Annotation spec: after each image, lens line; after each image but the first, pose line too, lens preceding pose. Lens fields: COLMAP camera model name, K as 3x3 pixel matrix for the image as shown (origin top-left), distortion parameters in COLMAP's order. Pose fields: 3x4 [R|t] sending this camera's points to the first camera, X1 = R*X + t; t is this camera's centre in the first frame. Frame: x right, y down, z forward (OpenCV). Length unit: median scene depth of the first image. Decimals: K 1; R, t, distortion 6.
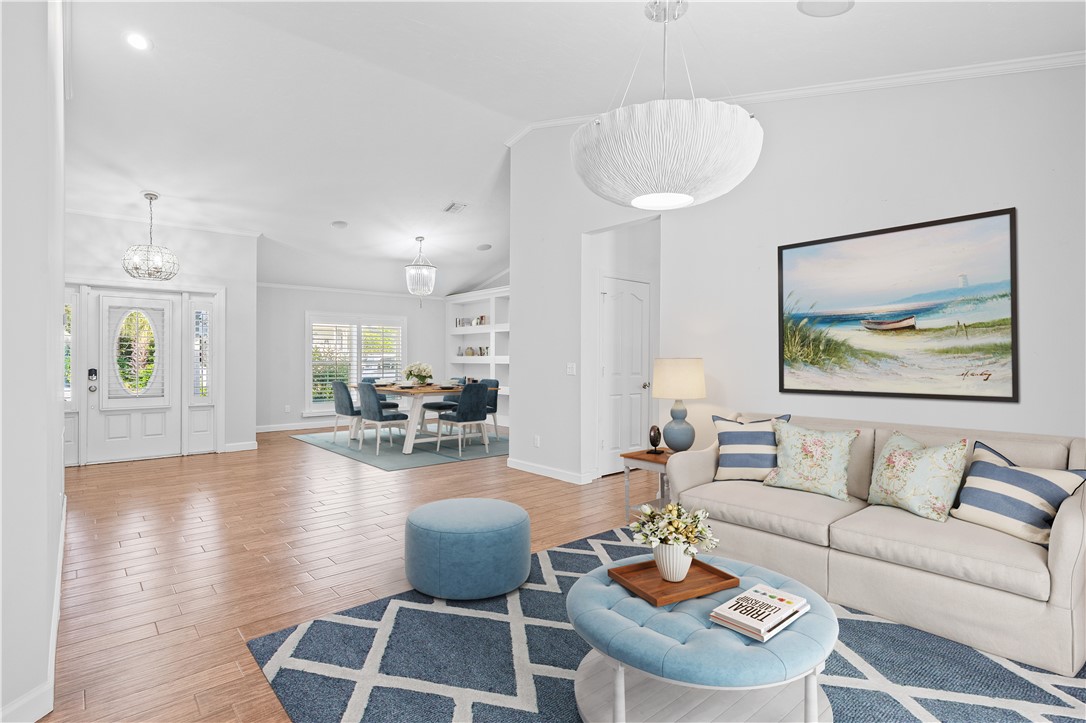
lens RADIAL K [[528.7, 0, 546.1], [0, 528.7, 356.4], [0, 0, 1]] dist [0.003979, -0.001424]
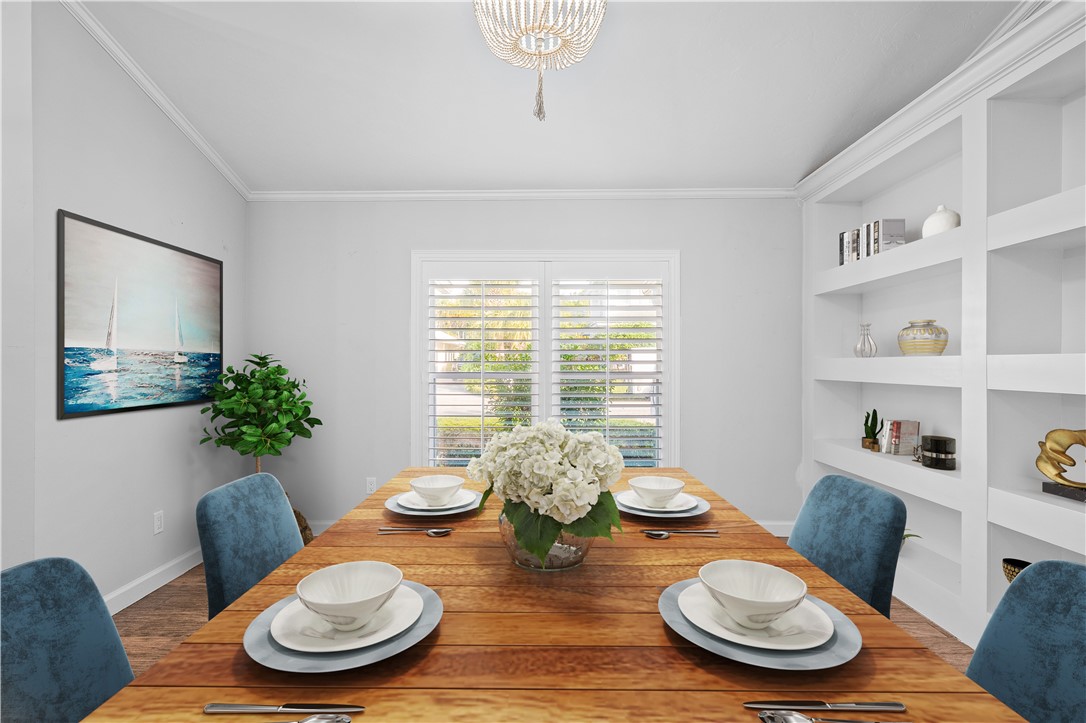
lens RADIAL K [[581.5, 0, 552.6], [0, 581.5, 361.2], [0, 0, 1]] dist [0.003185, 0.003691]
pose [[0.735138, -0.001872, -0.677915, -0.075566], [0.005082, 0.999983, 0.002751, -0.002066], [0.677899, -0.005467, 0.735135, 0.853259]]
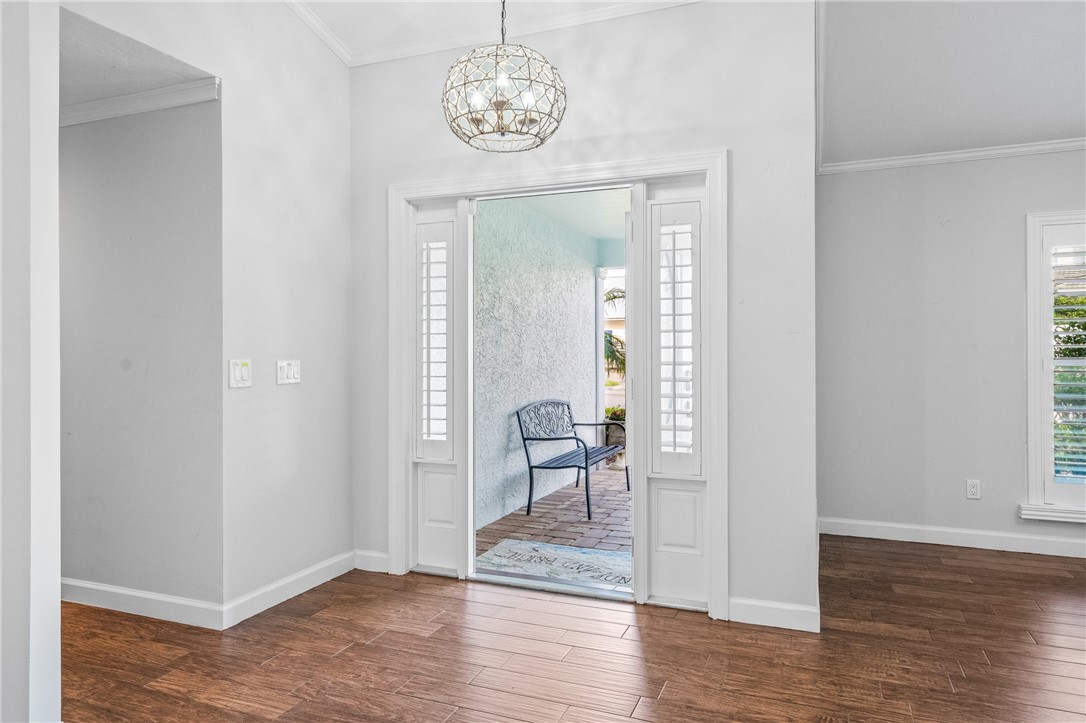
lens RADIAL K [[687.2, 0, 550.9], [0, 687.2, 352.7], [0, 0, 1]] dist [-0.006431, 0.000631]
pose [[0.437676, -0.010505, -0.899071, -0.214492], [0.005206, 0.999945, -0.009149, 0.007114], [0.899118, -0.000676, 0.437706, 0.601179]]
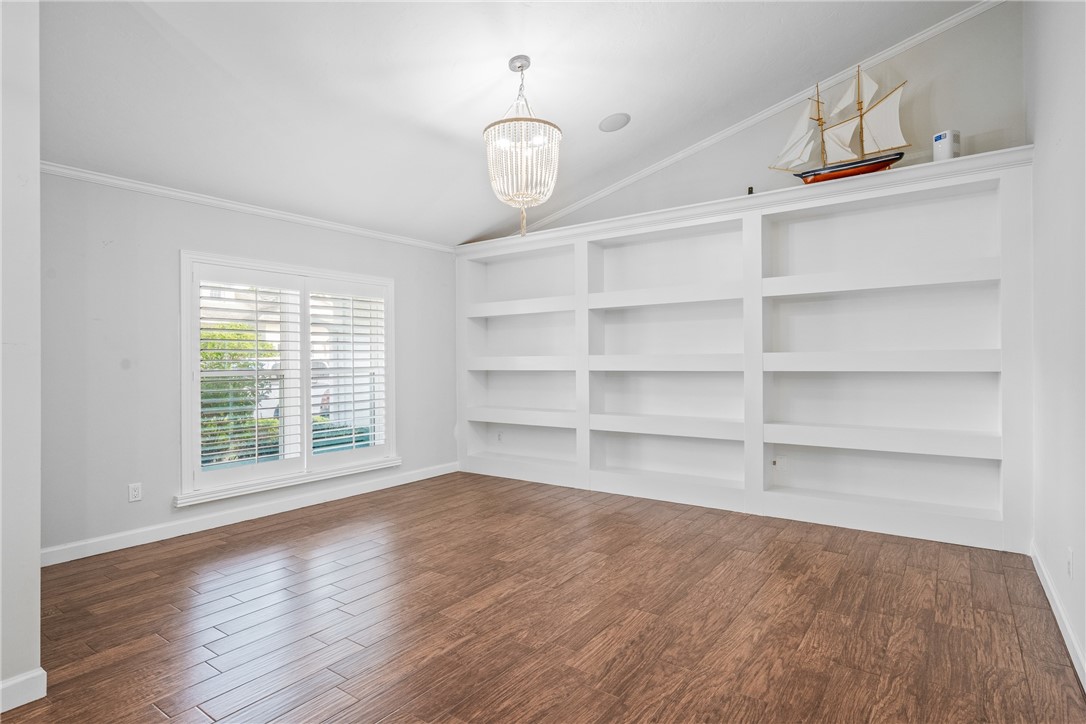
lens RADIAL K [[581.5, 0, 544.8], [0, 581.5, 353.8], [0, 0, 1]] dist [0.003185, 0.003691]
pose [[0.977371, -0.004883, 0.211475, -0.313493], [0.005473, 0.999983, -0.002204, -0.004093], [-0.211461, 0.003312, 0.977381, 0.571785]]
